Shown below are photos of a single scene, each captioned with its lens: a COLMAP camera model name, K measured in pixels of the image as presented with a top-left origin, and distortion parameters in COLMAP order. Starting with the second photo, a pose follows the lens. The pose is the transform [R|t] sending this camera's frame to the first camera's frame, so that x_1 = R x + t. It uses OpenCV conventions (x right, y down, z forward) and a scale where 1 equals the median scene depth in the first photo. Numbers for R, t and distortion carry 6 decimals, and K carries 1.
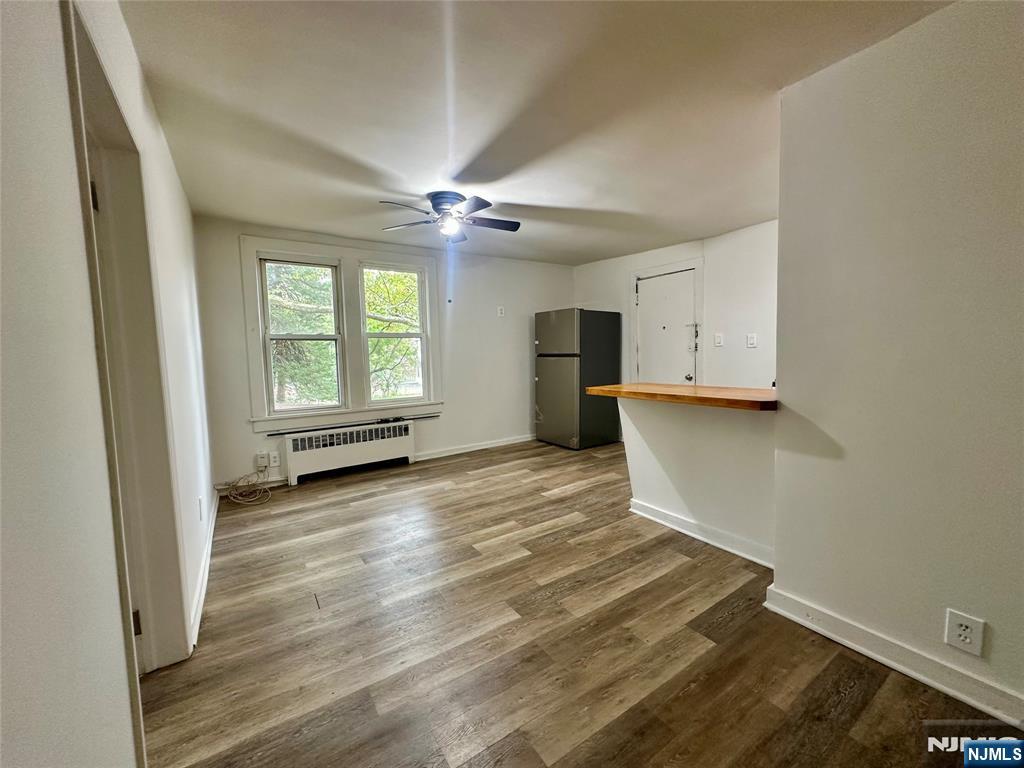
lens RADIAL K [[408.3, 0, 512.4], [0, 408.3, 382.8], [0, 0, 1]] dist [-0.002523, 0.000554]
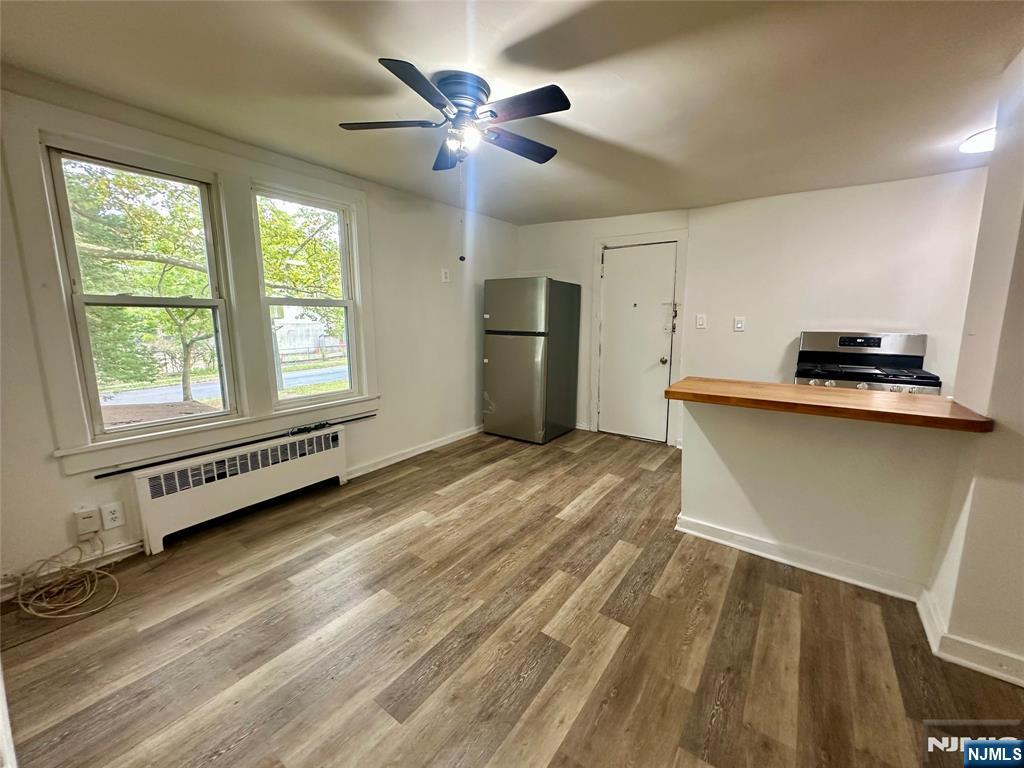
lens RADIAL K [[408.3, 0, 511.9], [0, 408.3, 383.4], [0, 0, 1]] dist [-0.002523, 0.000554]
pose [[0.938530, -0.029851, 0.343904, -0.276331], [0.001294, 0.996551, 0.082967, -0.050880], [-0.345194, -0.077422, 0.935332, 0.316464]]
